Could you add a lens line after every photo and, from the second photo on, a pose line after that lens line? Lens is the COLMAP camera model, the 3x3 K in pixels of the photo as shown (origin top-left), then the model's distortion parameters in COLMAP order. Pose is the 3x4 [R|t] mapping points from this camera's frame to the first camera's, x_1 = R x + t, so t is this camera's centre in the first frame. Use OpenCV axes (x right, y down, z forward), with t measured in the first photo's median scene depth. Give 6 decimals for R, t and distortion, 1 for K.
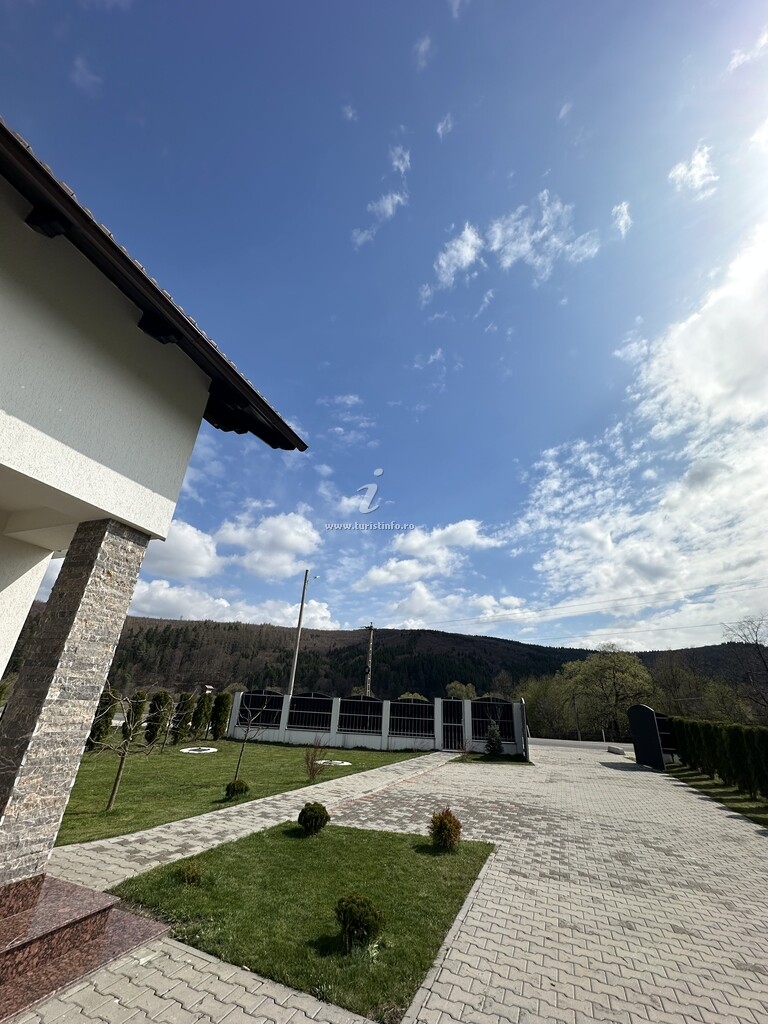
lens RADIAL K [[412.0, 0, 383.8], [0, 412.0, 515.3], [0, 0, 1]] dist [0.005844, -0.000169]
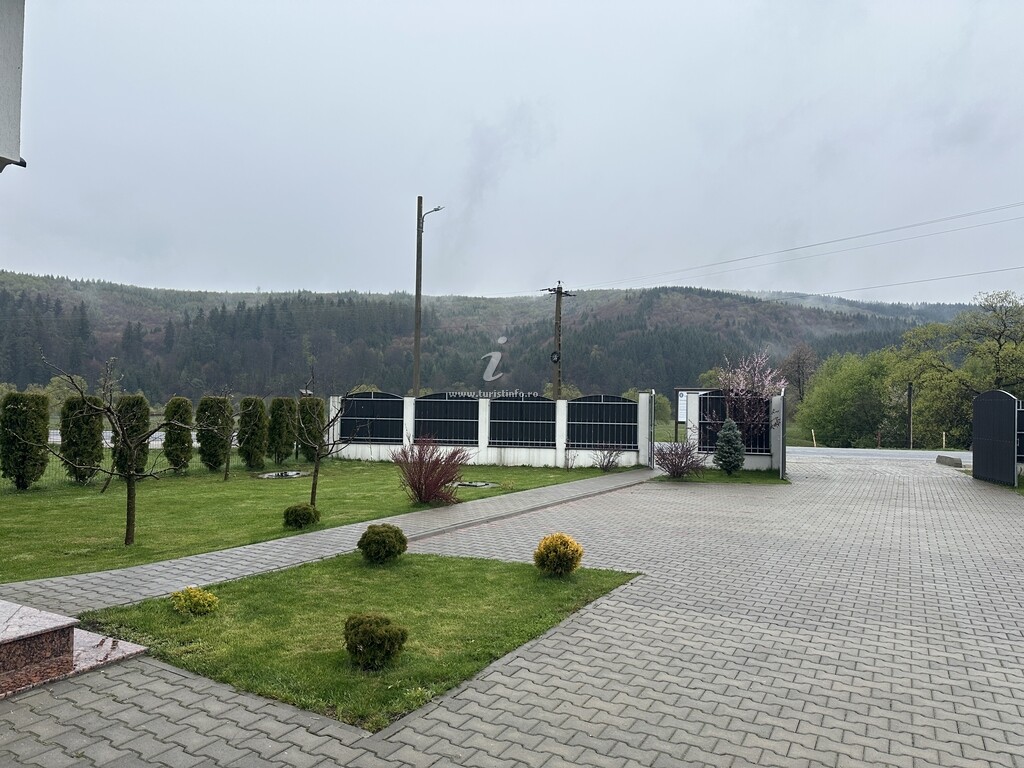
lens RADIAL K [[722.6, 0, 506.9], [0, 722.6, 385.6], [0, 0, 1]] dist [0.057820, -0.046260]
pose [[0.990981, -0.037910, -0.128527, 0.071387], [0.084656, 0.920618, 0.381177, 0.001597], [0.103874, -0.388620, 0.915524, -0.011823]]
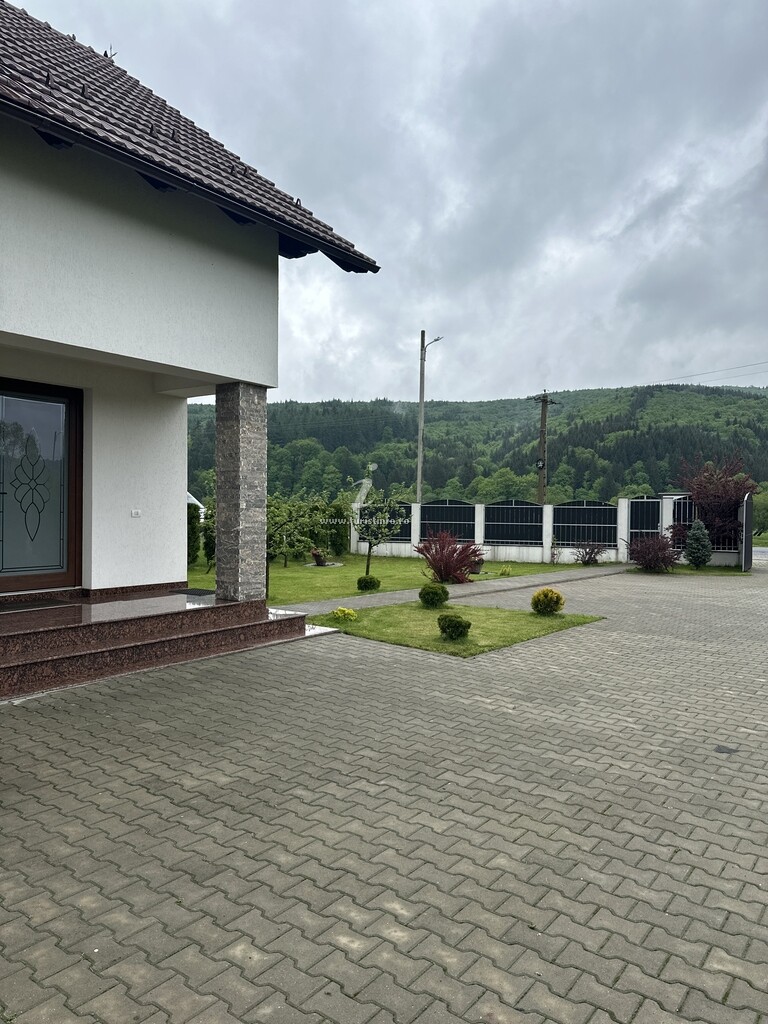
lens RADIAL K [[722.6, 0, 366.7], [0, 722.6, 523.3], [0, 0, 1]] dist [0.057820, -0.046260]
pose [[0.955677, -0.033456, -0.292509, 0.079702], [0.154552, 0.902631, 0.401711, -0.094156], [0.250588, -0.429114, 0.867794, -0.227730]]
